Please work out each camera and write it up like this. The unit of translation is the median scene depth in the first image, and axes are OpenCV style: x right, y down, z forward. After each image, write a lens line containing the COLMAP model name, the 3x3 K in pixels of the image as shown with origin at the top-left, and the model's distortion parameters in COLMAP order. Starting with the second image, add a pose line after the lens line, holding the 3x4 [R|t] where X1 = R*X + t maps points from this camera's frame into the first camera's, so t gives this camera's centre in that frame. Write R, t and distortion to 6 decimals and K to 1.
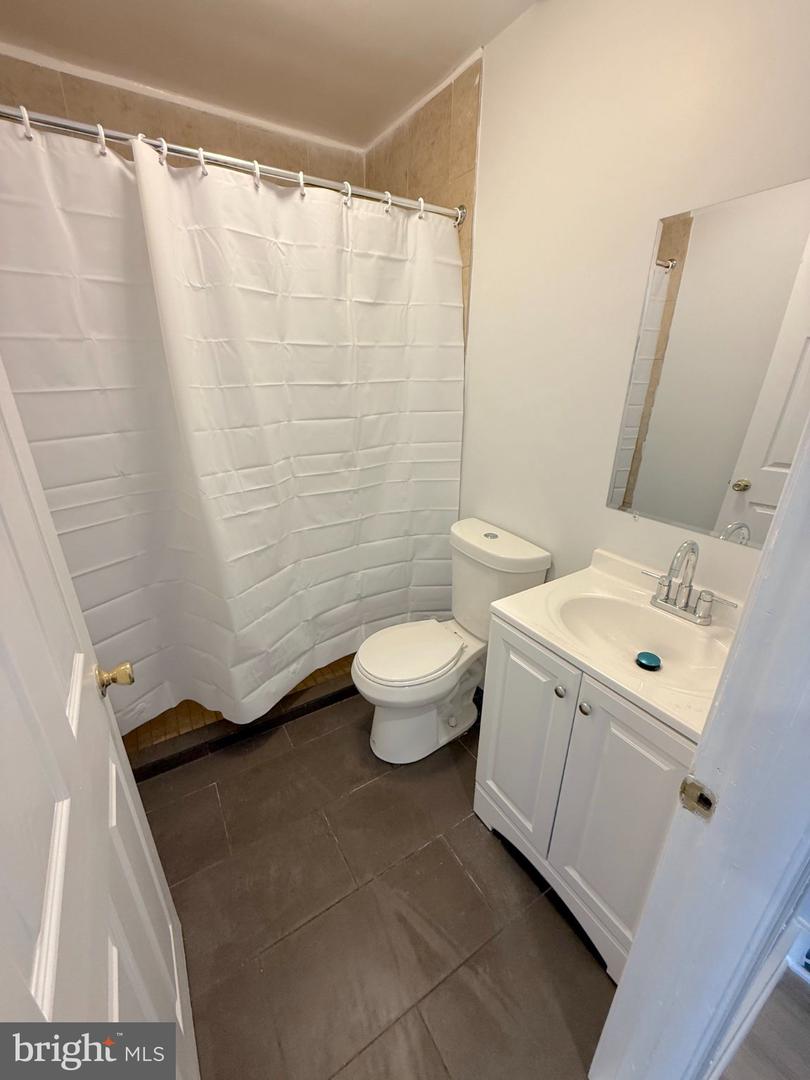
lens RADIAL K [[434.2, 0, 404.4], [0, 434.2, 538.5], [0, 0, 1]] dist [0.004734, -0.000911]
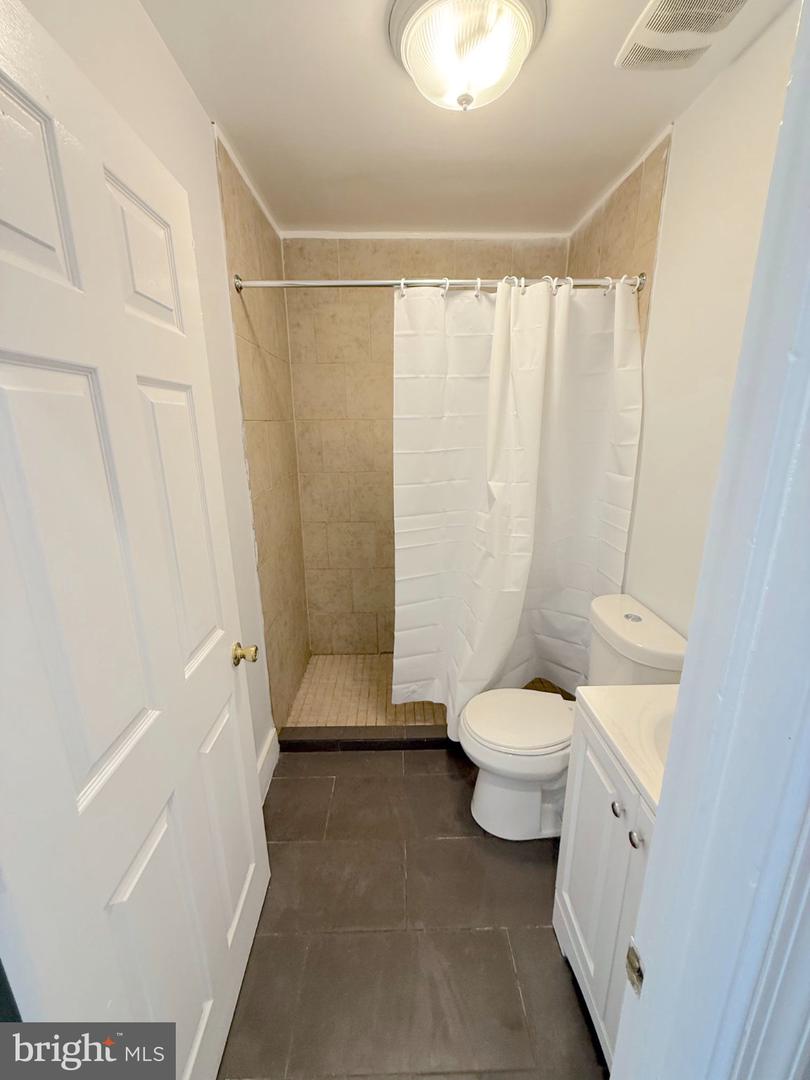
lens RADIAL K [[434.2, 0, 401.0], [0, 434.2, 538.9], [0, 0, 1]] dist [0.004734, -0.000911]
pose [[0.858537, 0.122019, -0.498022, 0.222529], [-0.175310, 0.982592, -0.061473, -0.028196], [0.481852, 0.140085, 0.864983, -0.016918]]
